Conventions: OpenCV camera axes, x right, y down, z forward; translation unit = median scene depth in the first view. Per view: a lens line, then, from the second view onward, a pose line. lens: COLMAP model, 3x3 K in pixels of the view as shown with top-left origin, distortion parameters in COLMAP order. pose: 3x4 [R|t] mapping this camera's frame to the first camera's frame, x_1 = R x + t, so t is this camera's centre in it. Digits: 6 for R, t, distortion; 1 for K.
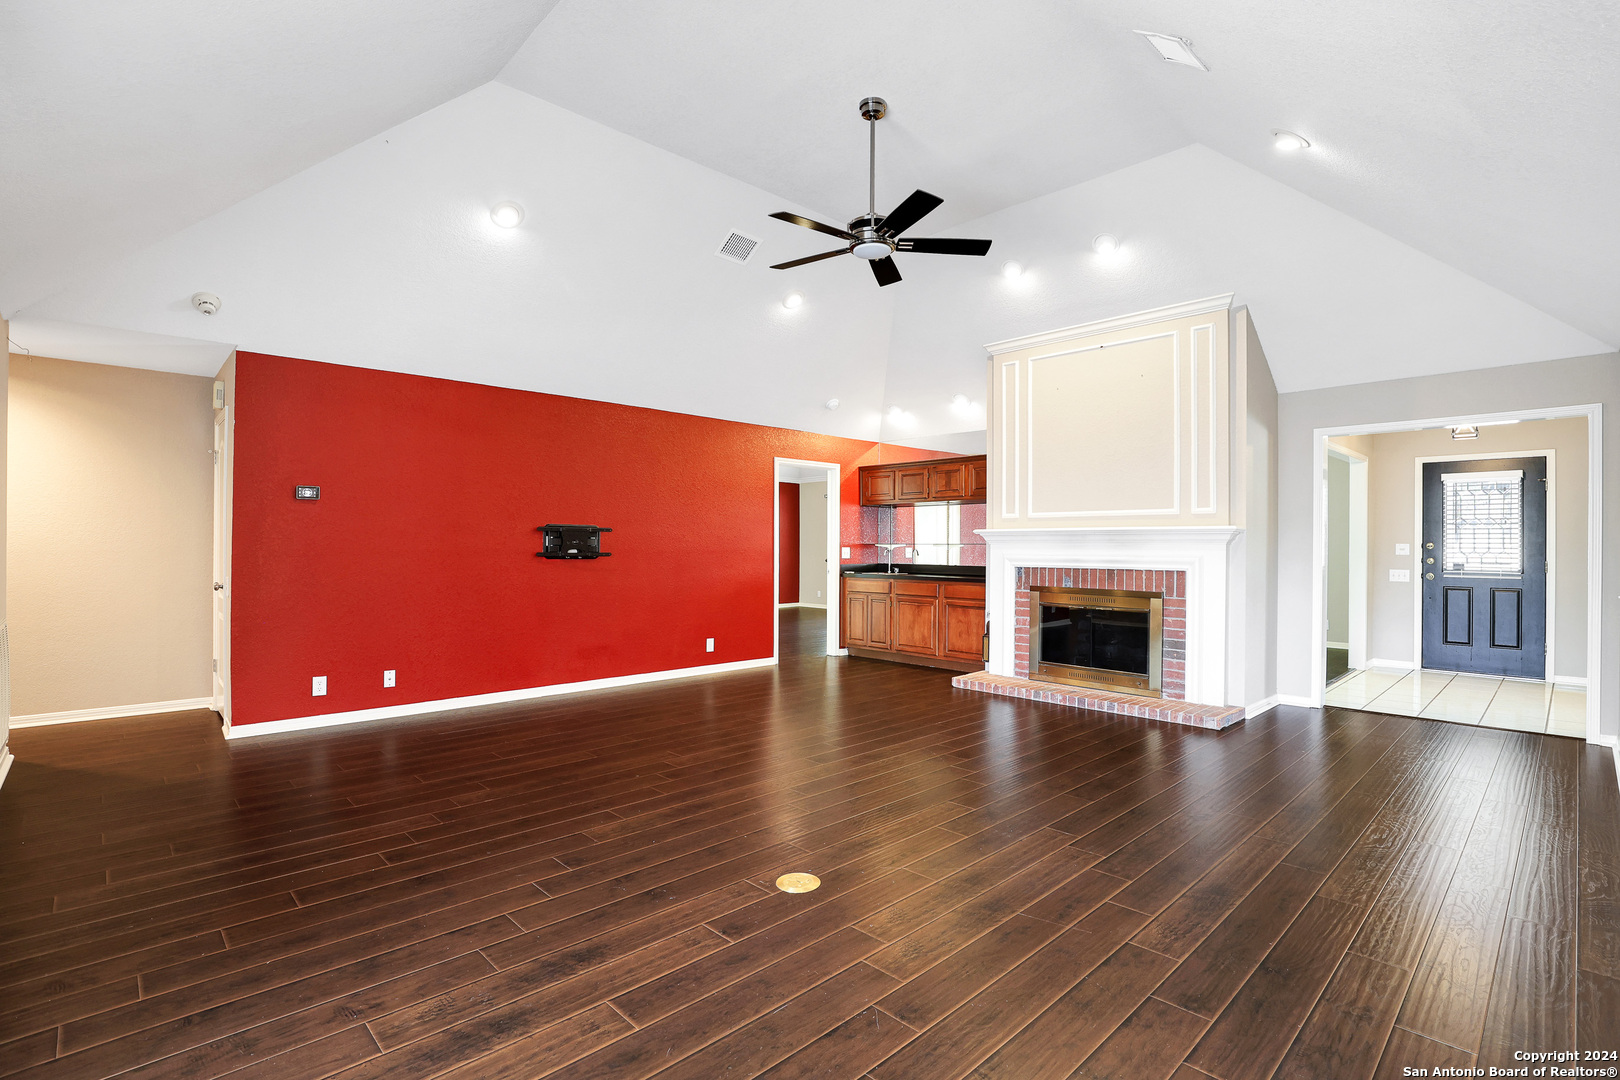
lens RADIAL K [[753.0, 0, 807.7], [0, 753.0, 543.1], [0, 0, 1]] dist [-0.028294, 0.001941]
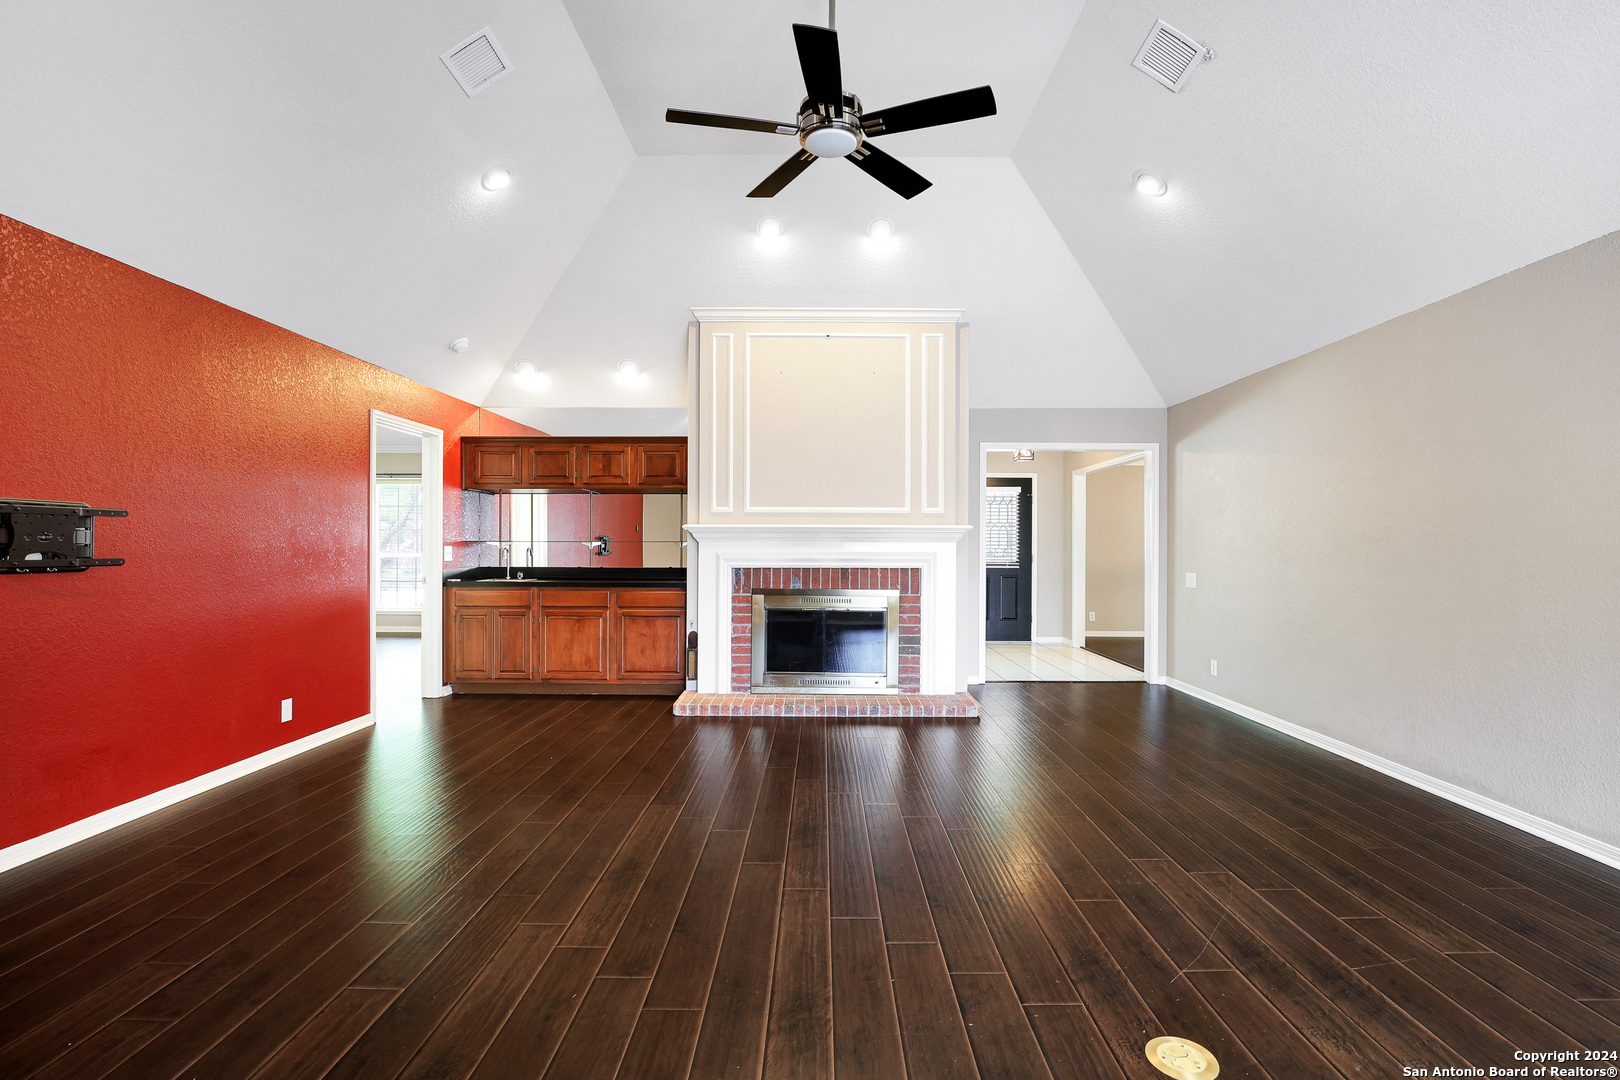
lens RADIAL K [[753.0, 0, 813.0], [0, 753.0, 540.2], [0, 0, 1]] dist [-0.028294, 0.001941]
pose [[0.697220, 0.001816, 0.716855, -0.279873], [-0.002555, 0.999997, -0.000048, -0.000749], [-0.716853, -0.001798, 0.697222, 0.310314]]
